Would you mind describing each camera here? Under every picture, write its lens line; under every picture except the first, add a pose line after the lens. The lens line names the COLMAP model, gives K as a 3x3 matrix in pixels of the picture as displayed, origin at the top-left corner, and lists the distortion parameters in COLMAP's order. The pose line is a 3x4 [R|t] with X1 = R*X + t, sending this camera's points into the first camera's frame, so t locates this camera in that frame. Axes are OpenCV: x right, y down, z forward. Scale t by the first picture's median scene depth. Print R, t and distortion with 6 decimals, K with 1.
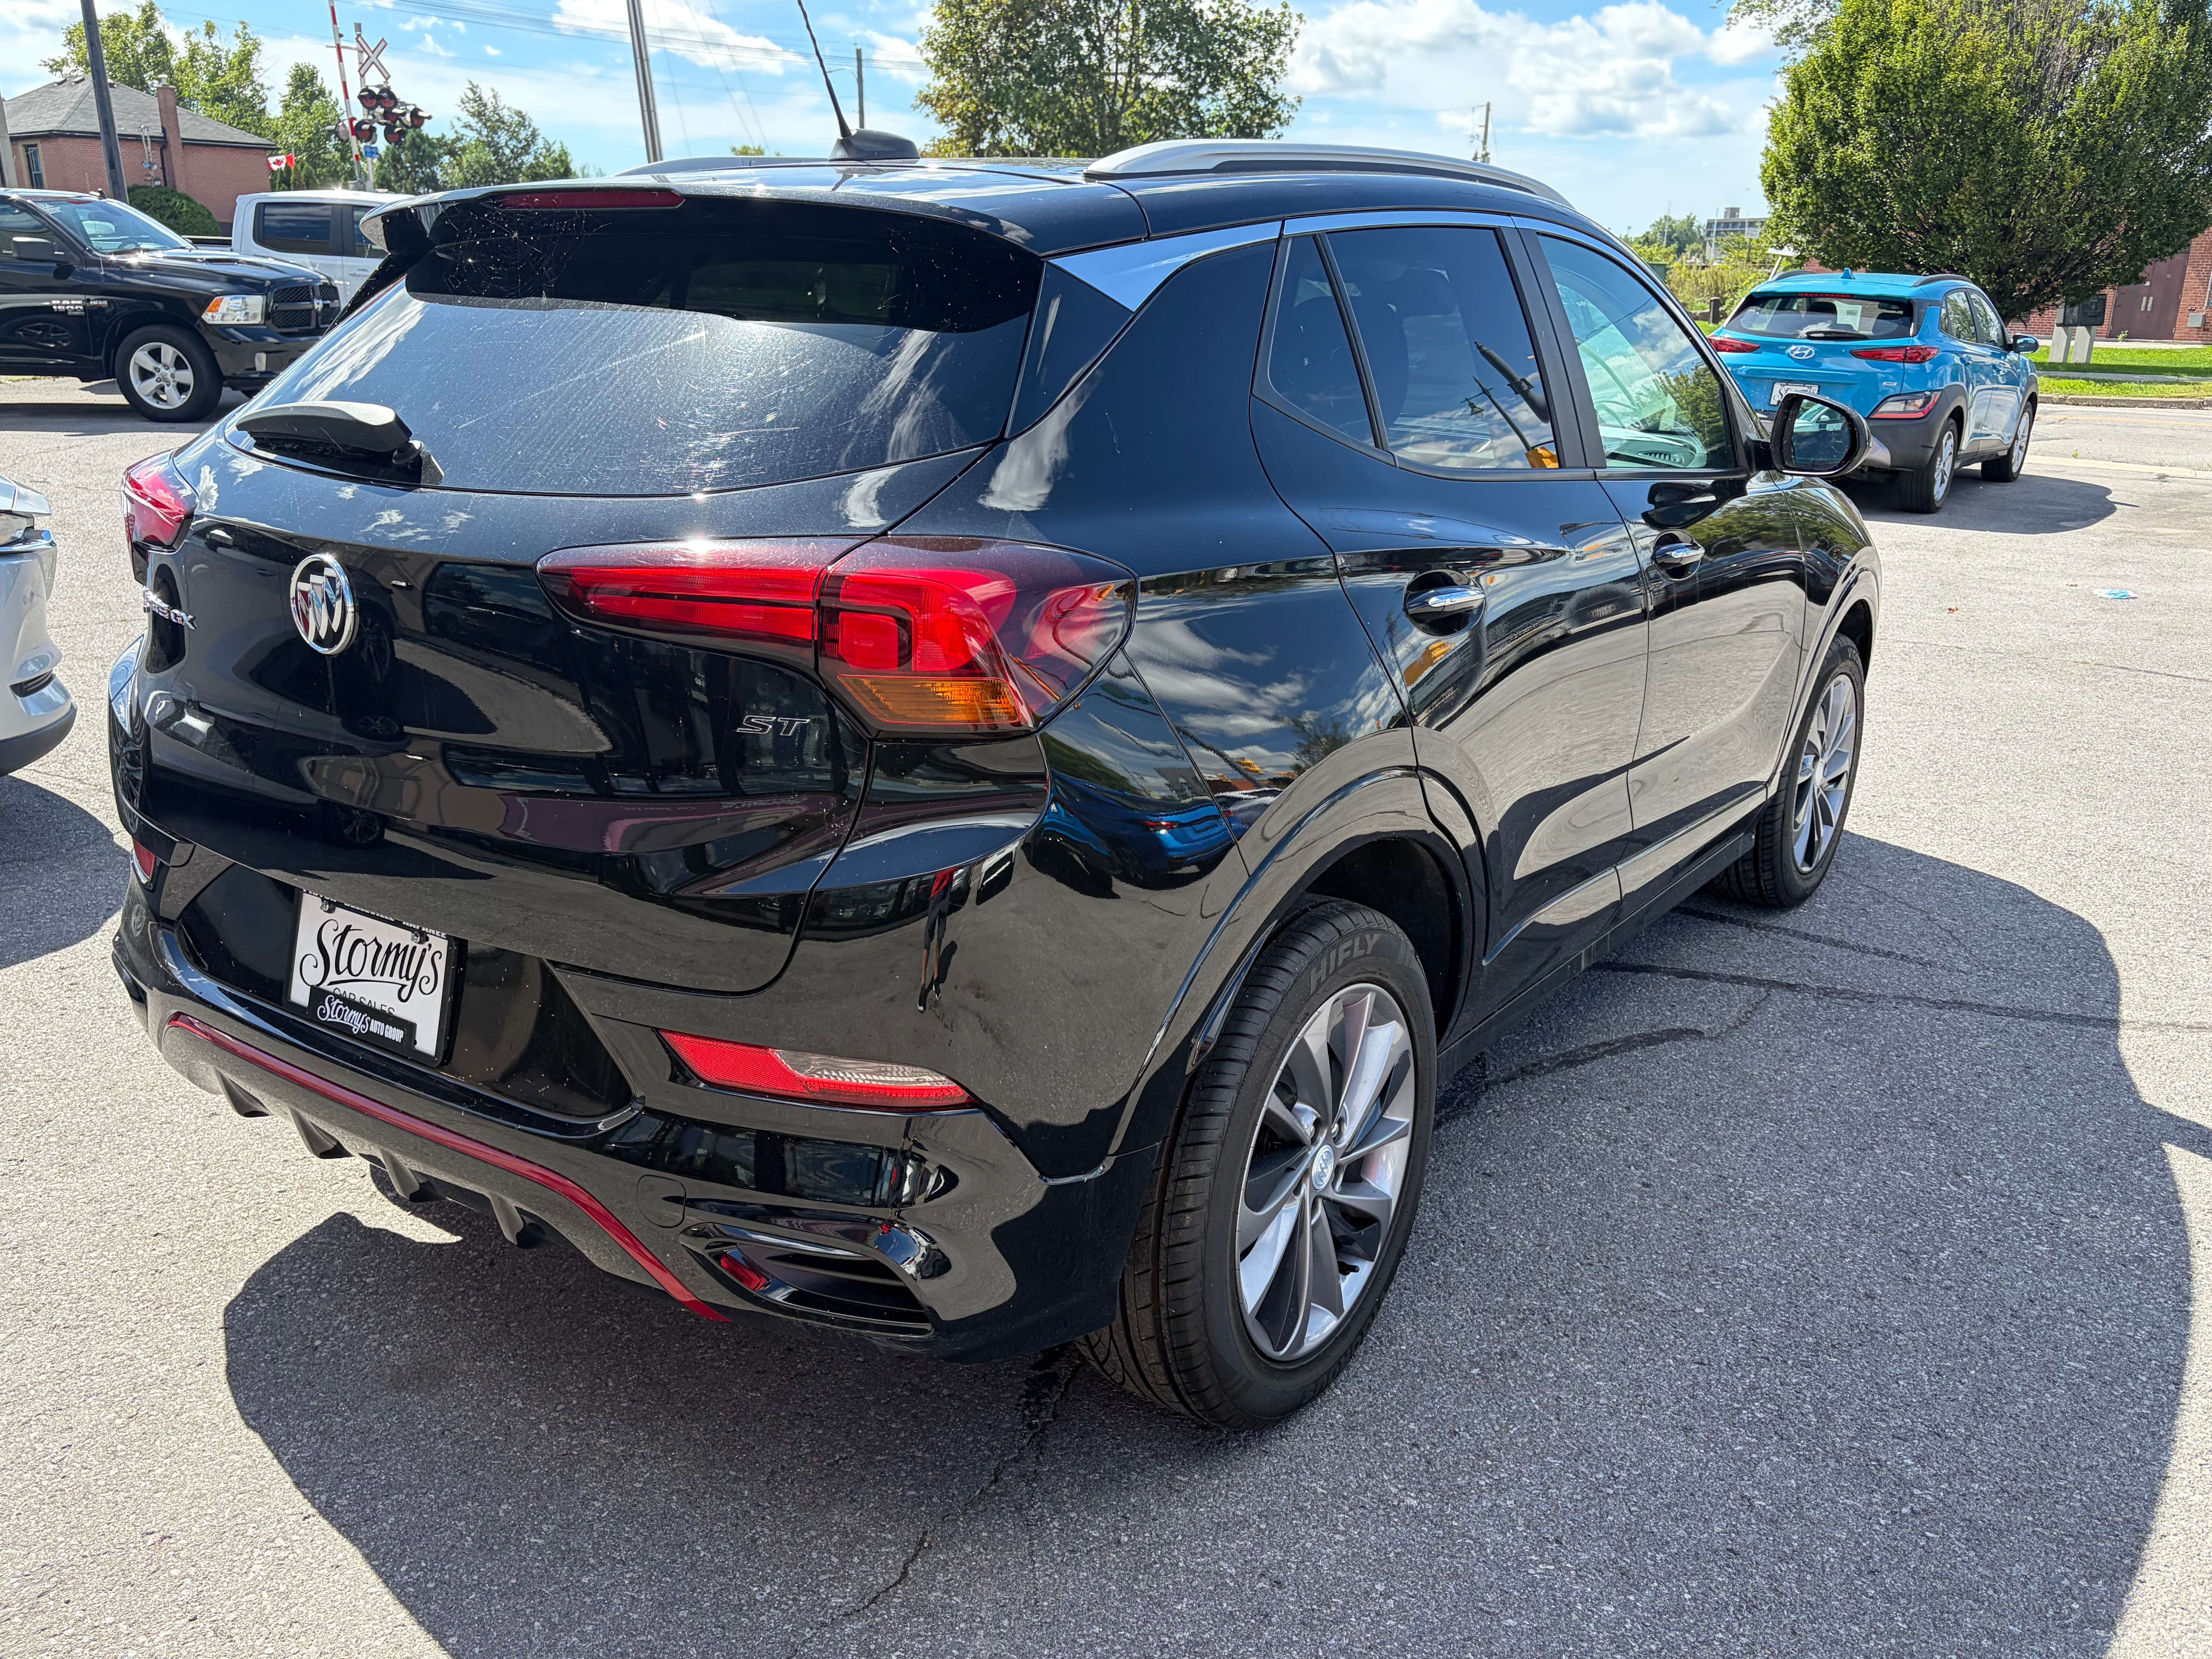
lens RADIAL K [[1785.8, 0, 1106.0], [0, 1785.8, 829.5], [0, 0, 1]] dist [0.067243, -0.086490]
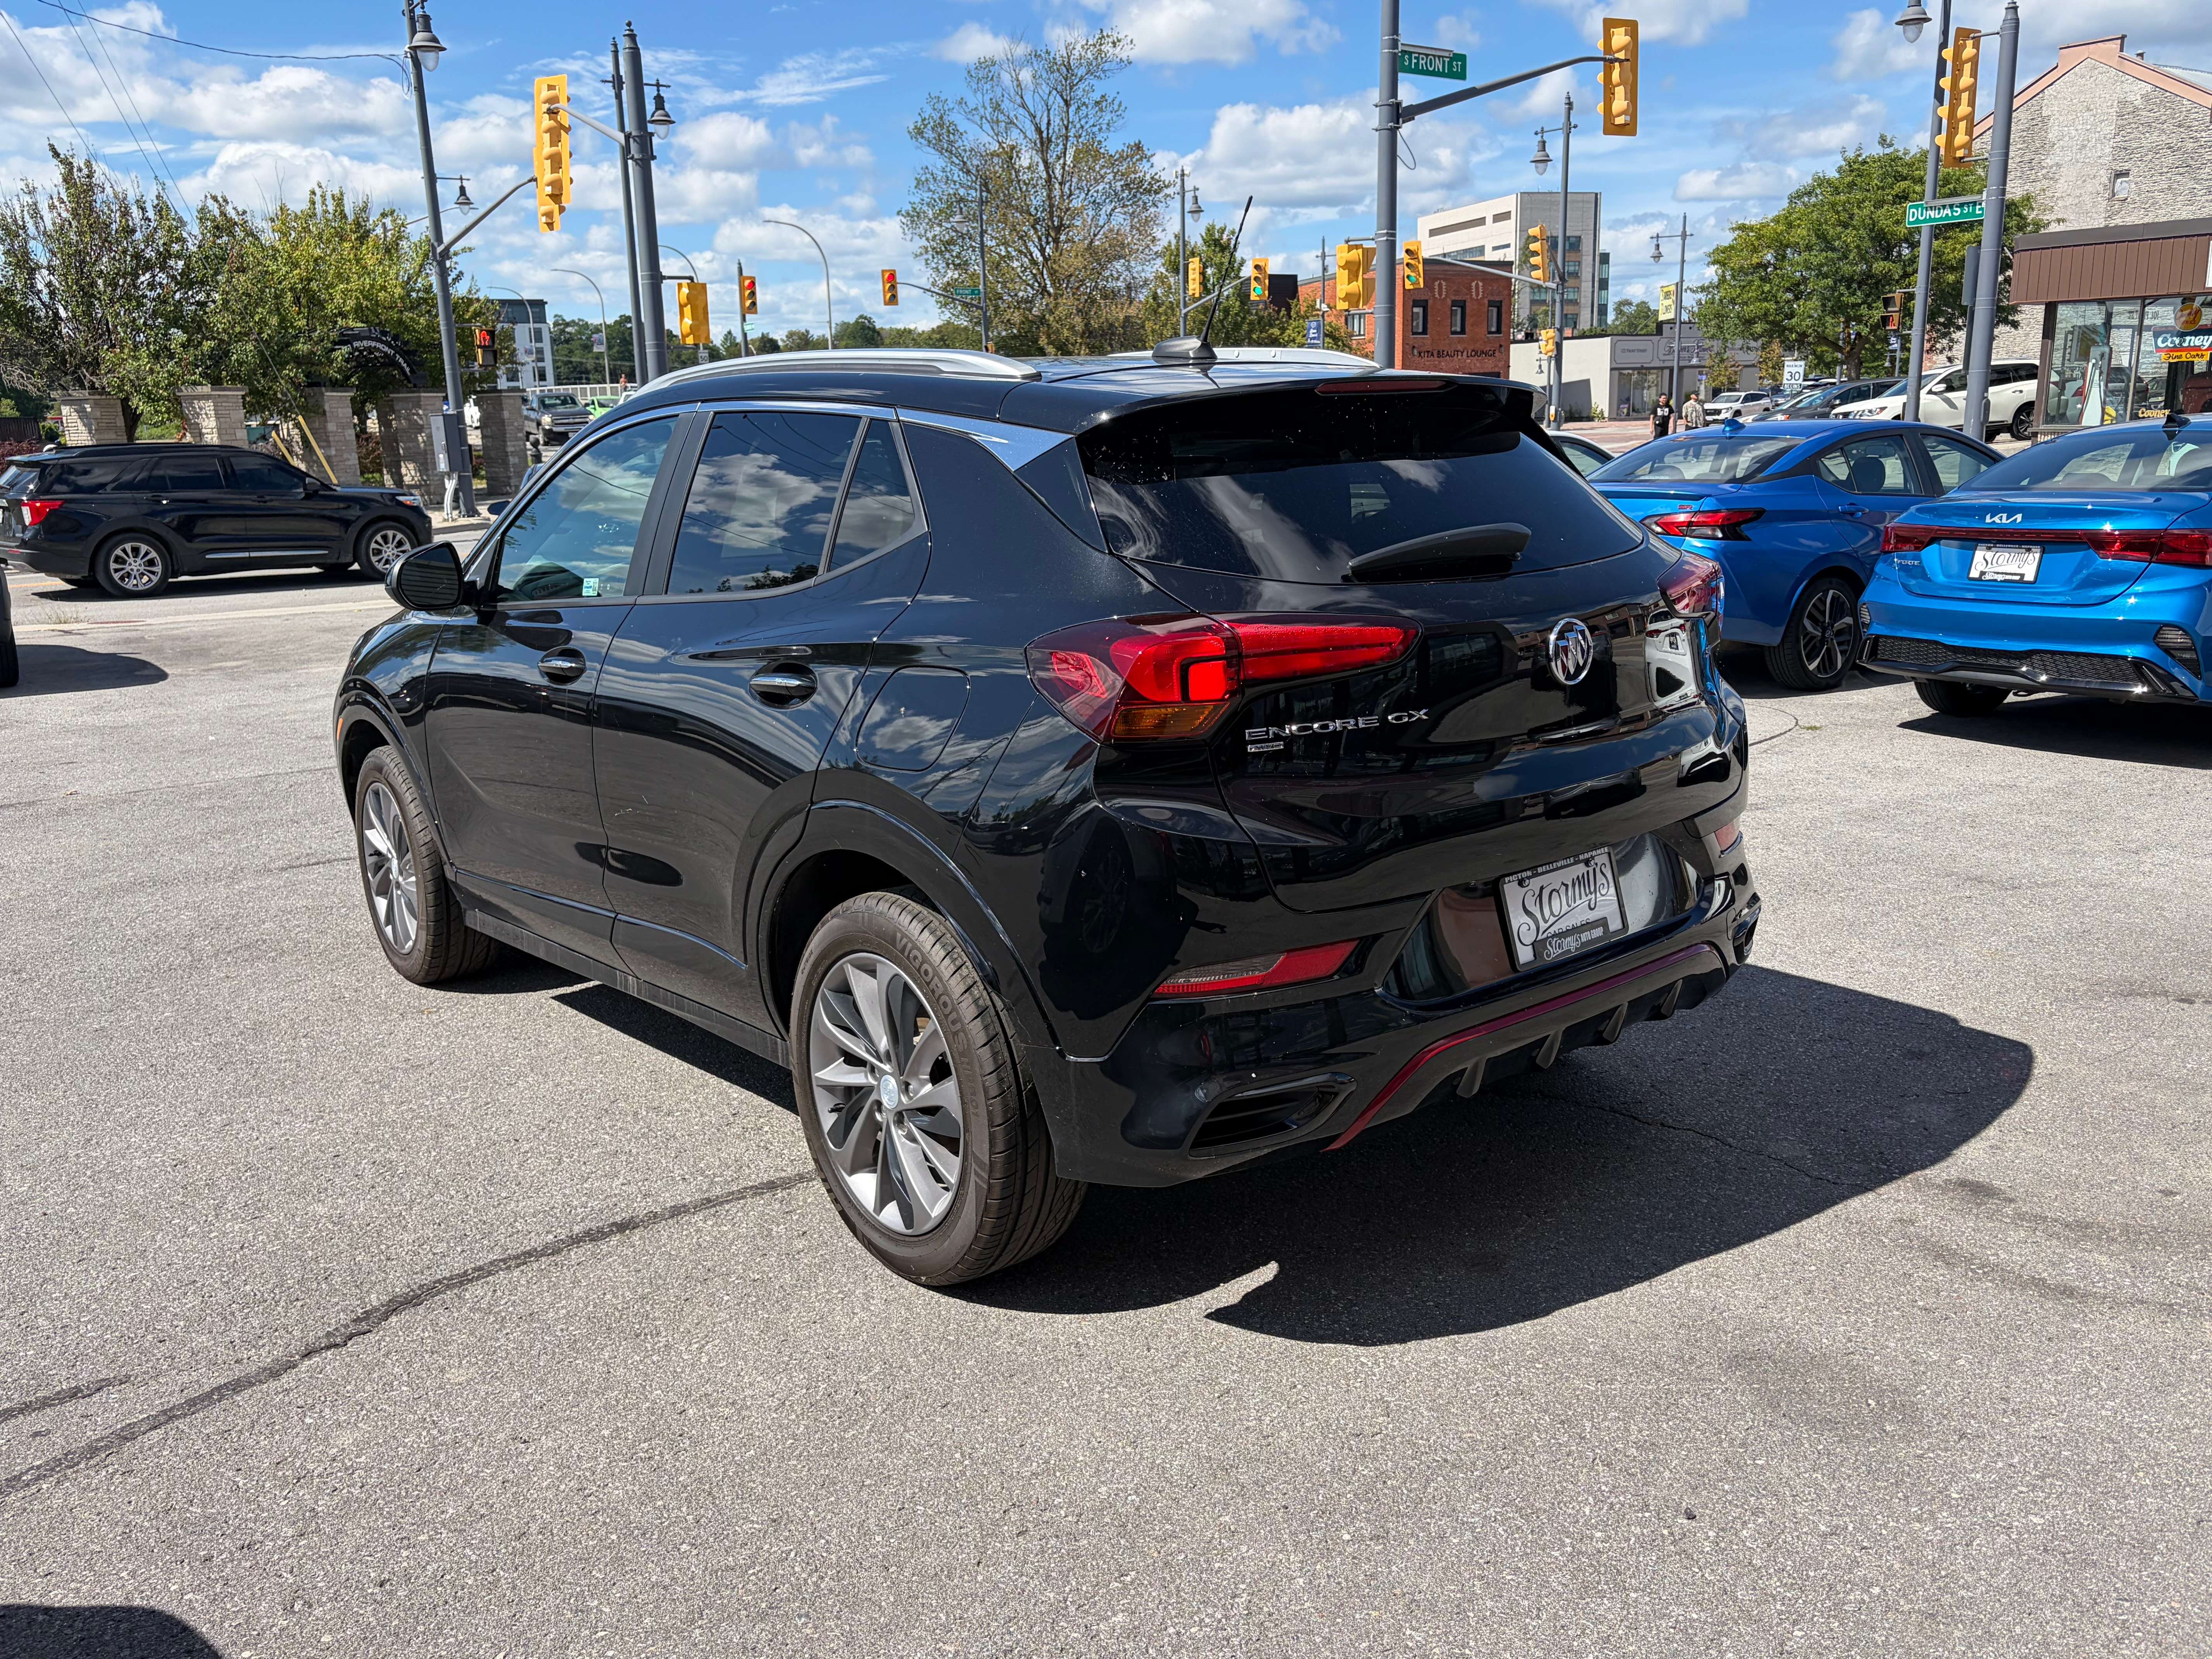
lens RADIAL K [[1803.3, 0, 1121.1], [0, 1803.3, 805.7], [0, 0, 1]] dist [0.008398, 0.003849]
pose [[0.234808, -0.220174, 0.946778, -0.164980], [0.316128, 0.938358, 0.139814, -0.027880], [-0.919200, 0.266474, 0.289938, 0.079474]]
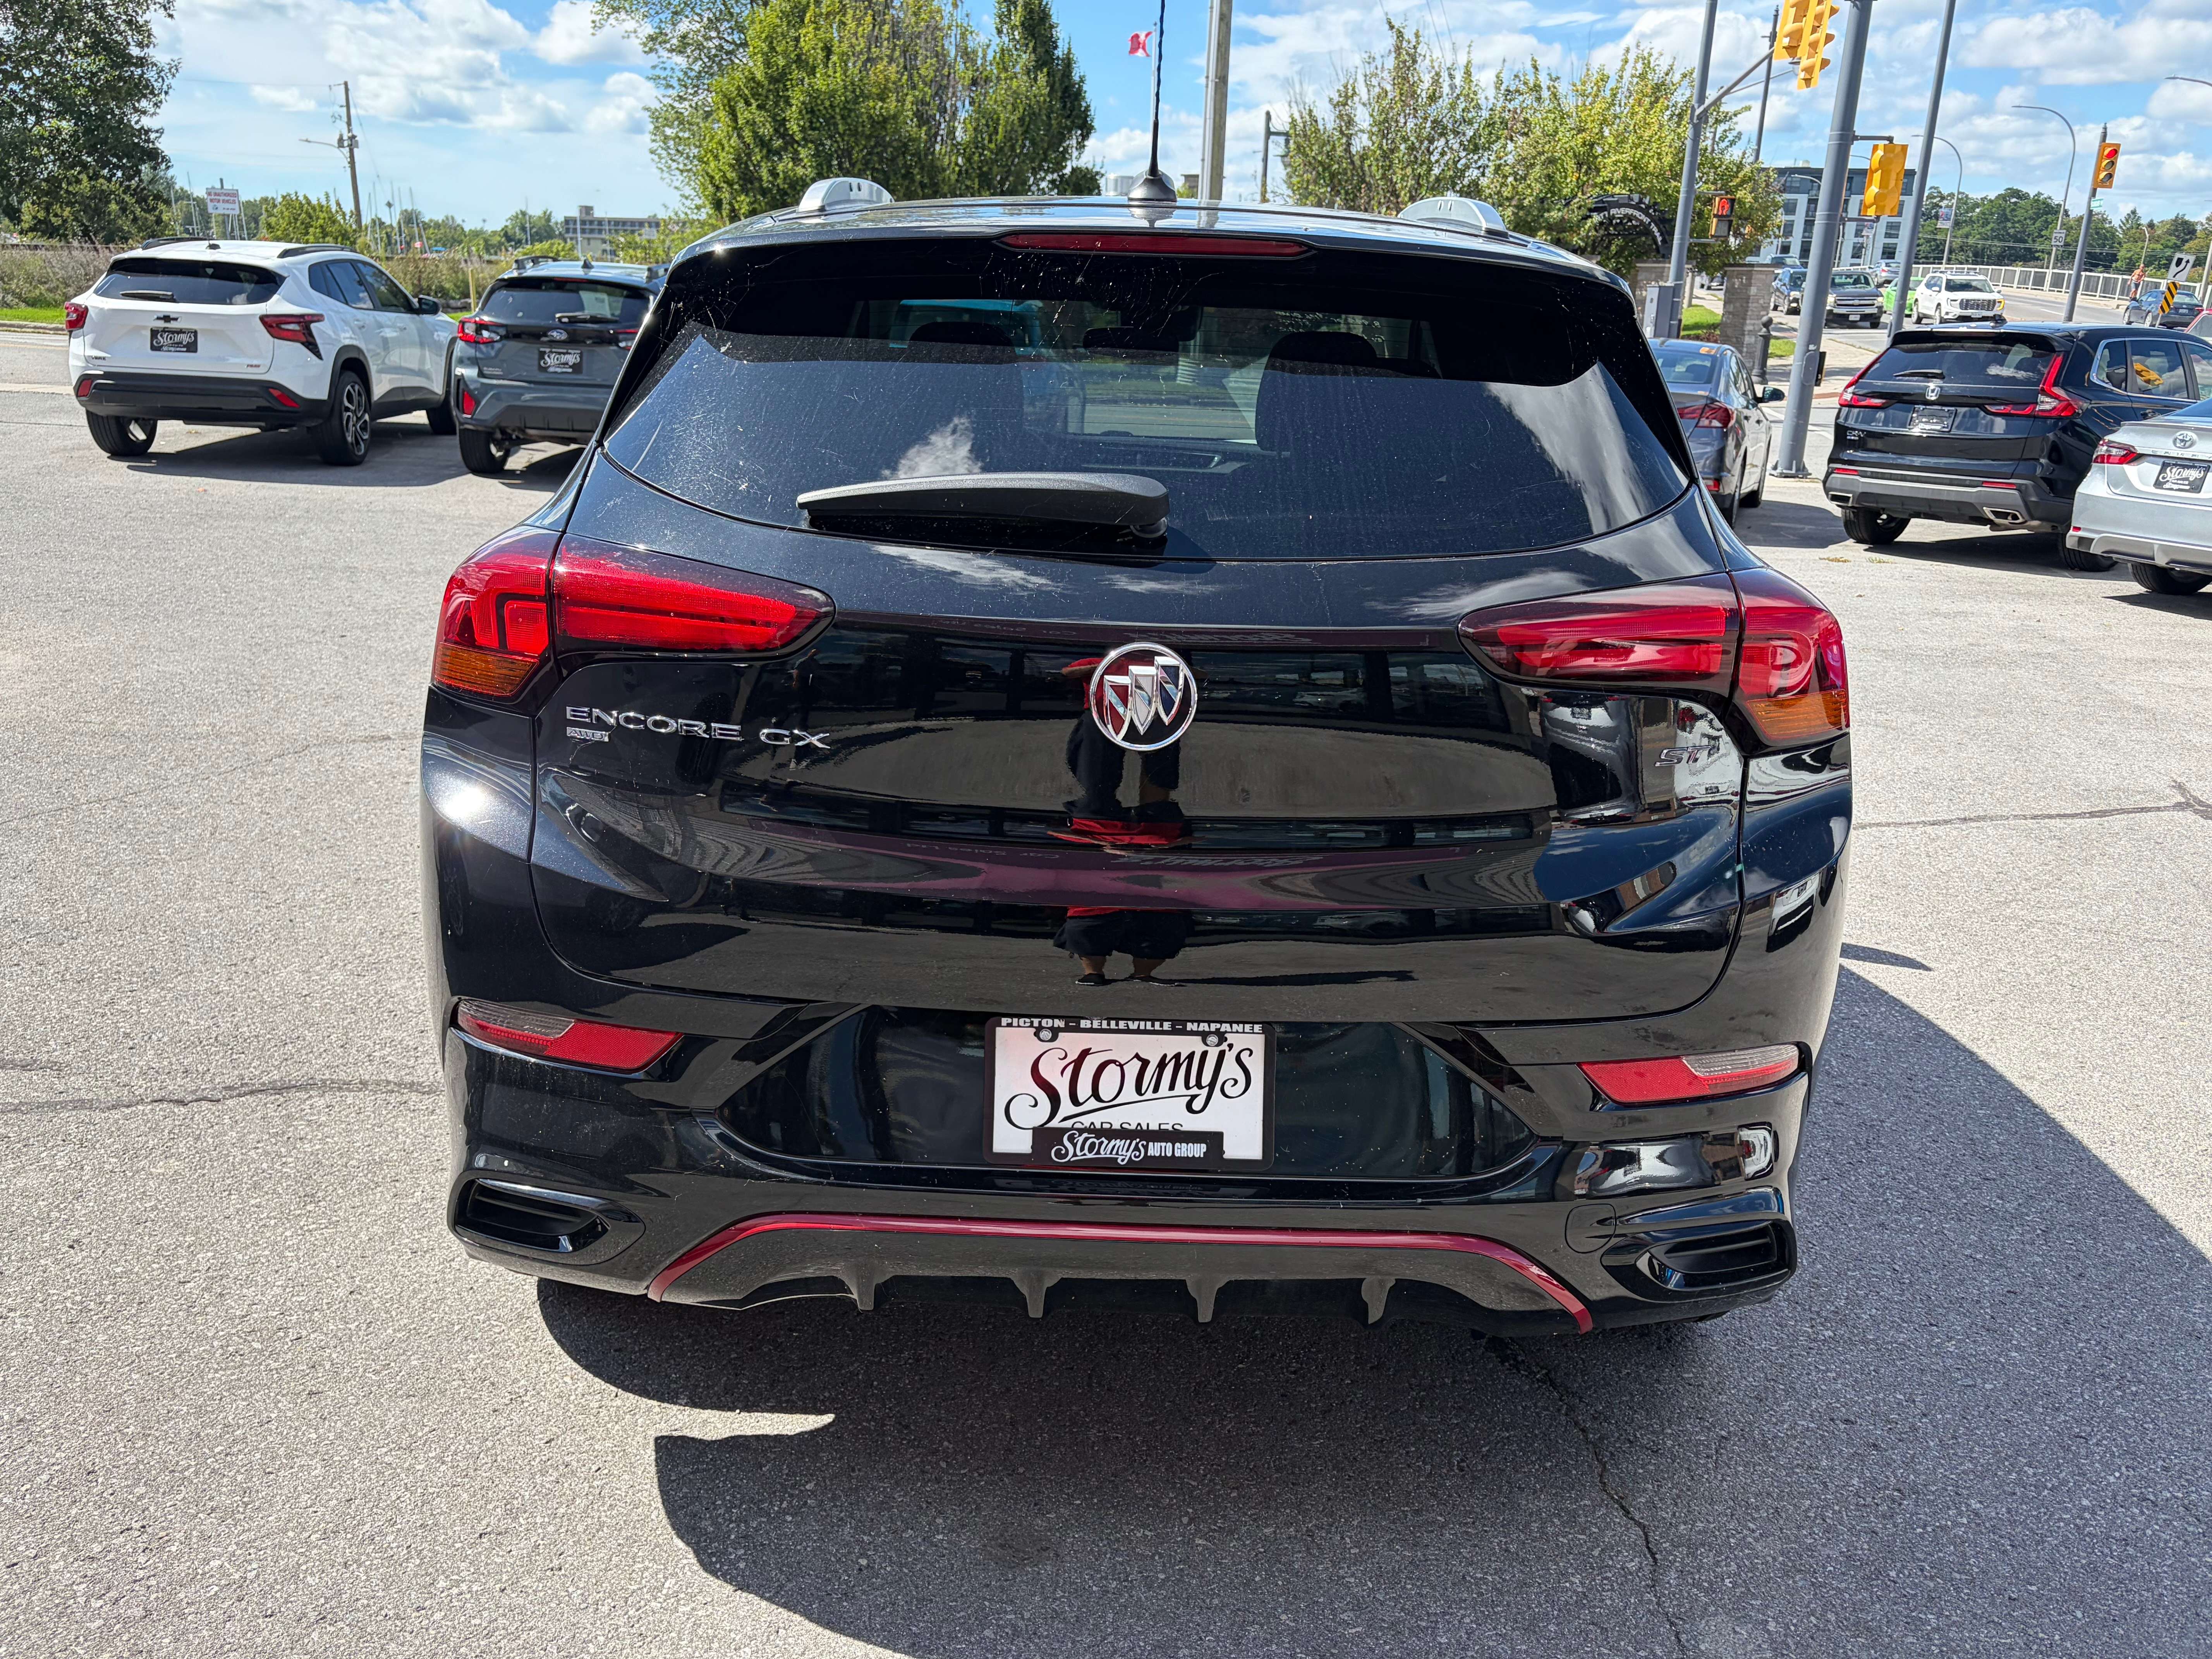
lens RADIAL K [[1785.8, 0, 1106.0], [0, 1785.8, 829.5], [0, 0, 1]] dist [0.067243, -0.086490]
pose [[0.822195, -0.145732, 0.550234, -0.080401], [0.144075, 0.988473, 0.046516, -0.008662], [-0.550670, 0.041030, 0.833714, 0.022186]]
